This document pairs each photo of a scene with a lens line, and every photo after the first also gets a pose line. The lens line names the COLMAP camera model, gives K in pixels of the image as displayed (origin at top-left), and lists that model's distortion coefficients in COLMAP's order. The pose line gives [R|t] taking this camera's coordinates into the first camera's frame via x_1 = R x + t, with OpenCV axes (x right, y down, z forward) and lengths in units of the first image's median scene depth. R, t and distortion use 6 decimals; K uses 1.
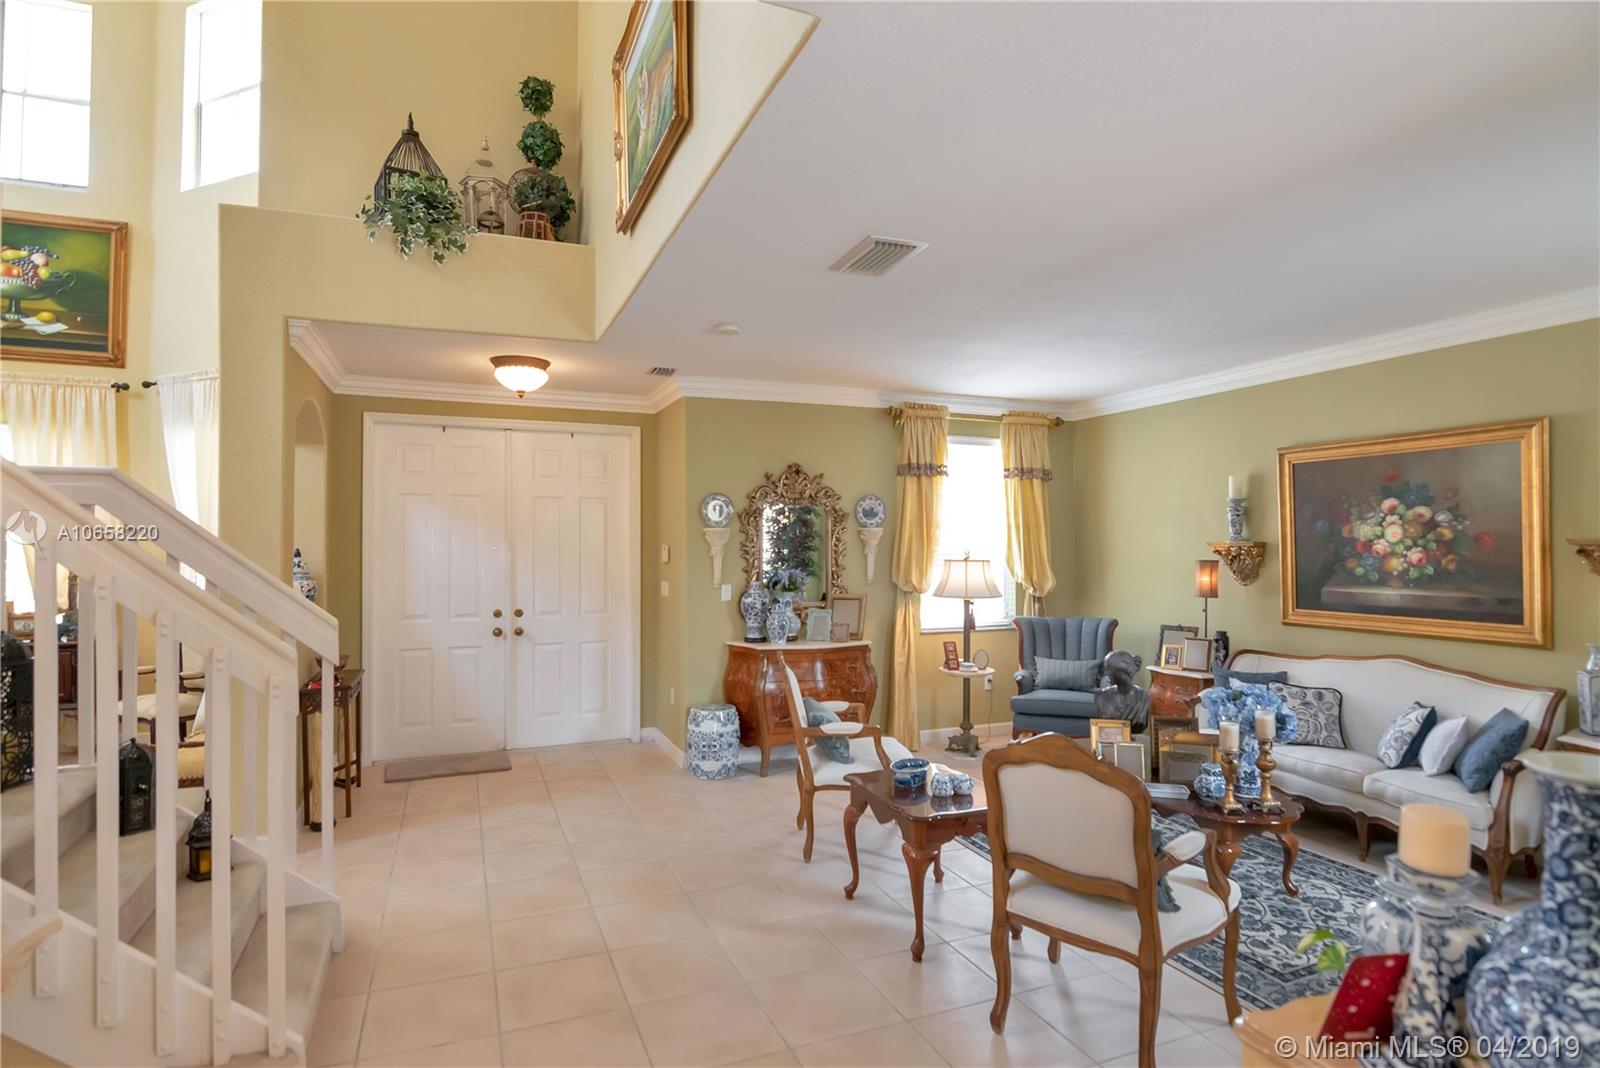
lens RADIAL K [[876.3, 0, 800.0], [0, 876.3, 534.0], [0, 0, 1]] dist [-0.000156, -0.010891]
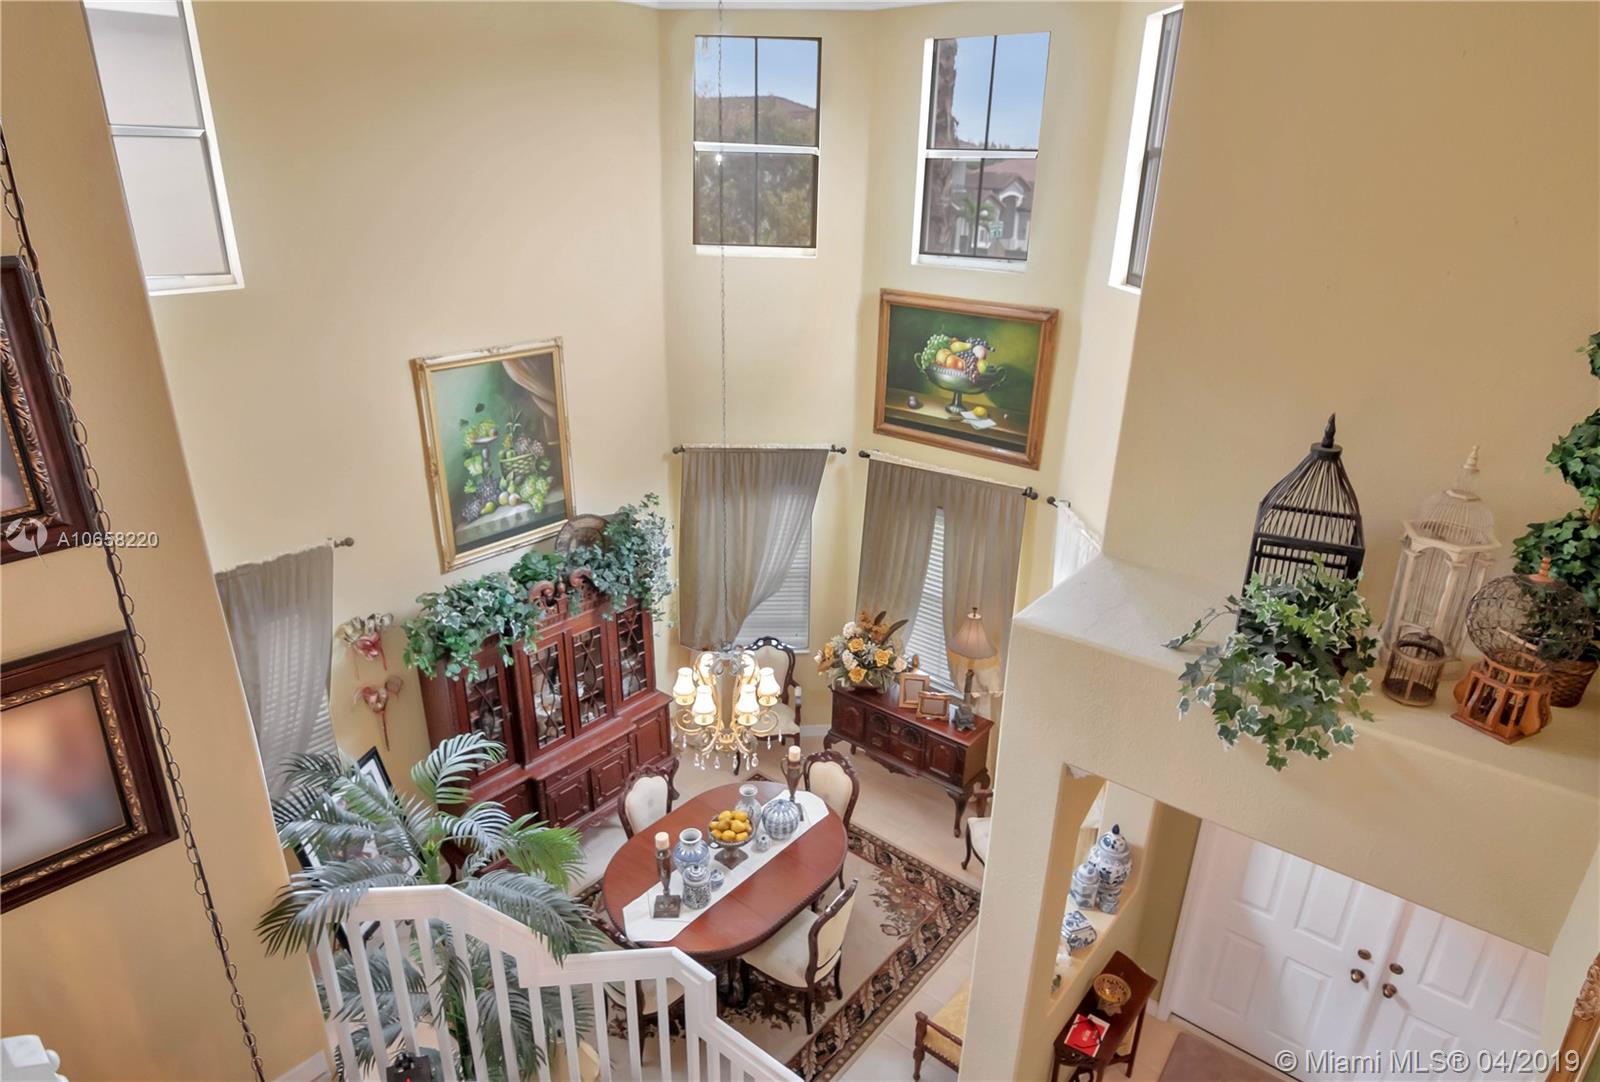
lens RADIAL K [[929.9, 0, 800.0], [0, 929.9, 541.0], [0, 0, 1]] dist [-0.014054, -0.001625]
pose [[0.484374, 0.341419, -0.805491, -0.083374], [-0.013842, 0.923582, 0.383150, -0.512820], [0.874752, -0.174438, 0.452085, 0.335281]]
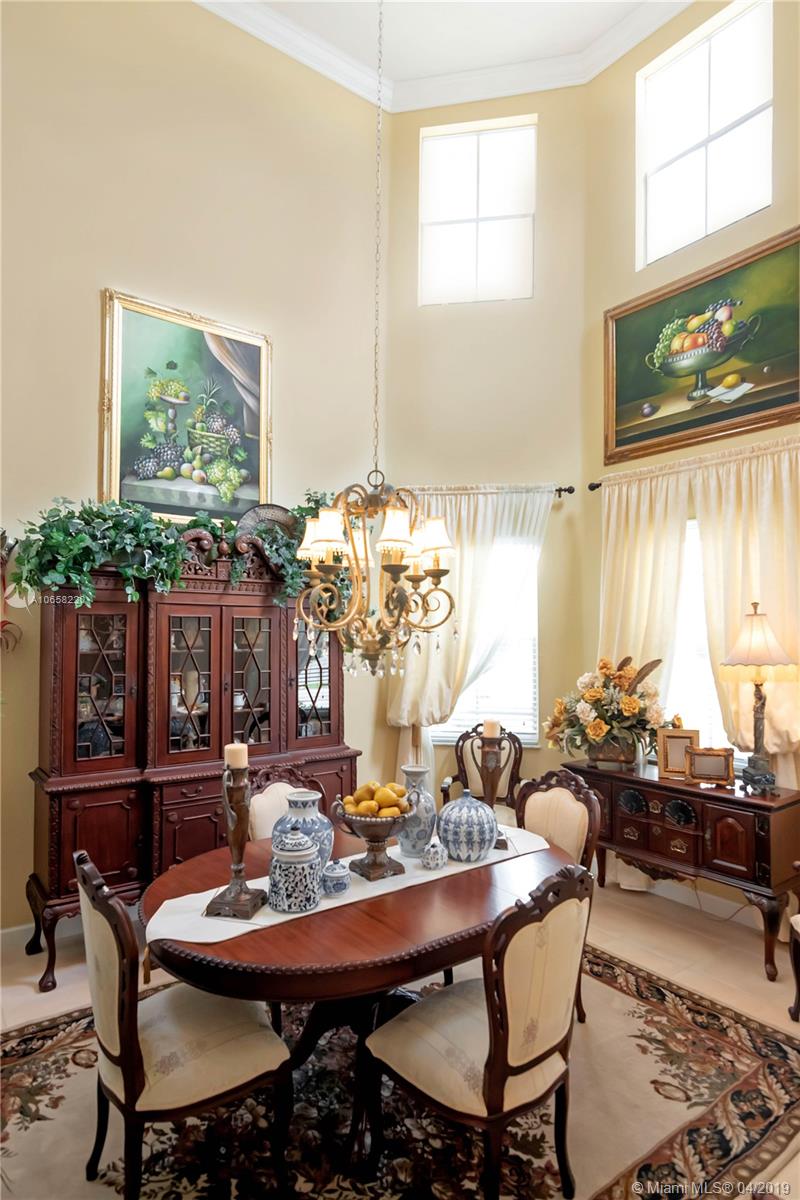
lens RADIAL K [[663.8, 0, 405.2], [0, 663.8, 614.8], [0, 0, 1]] dist [0.001459, -0.019199]
pose [[0.268179, -0.026507, -0.963004, -0.360887], [0.003451, 0.999641, -0.026555, -0.016228], [0.963363, 0.003798, 0.268174, 0.544690]]
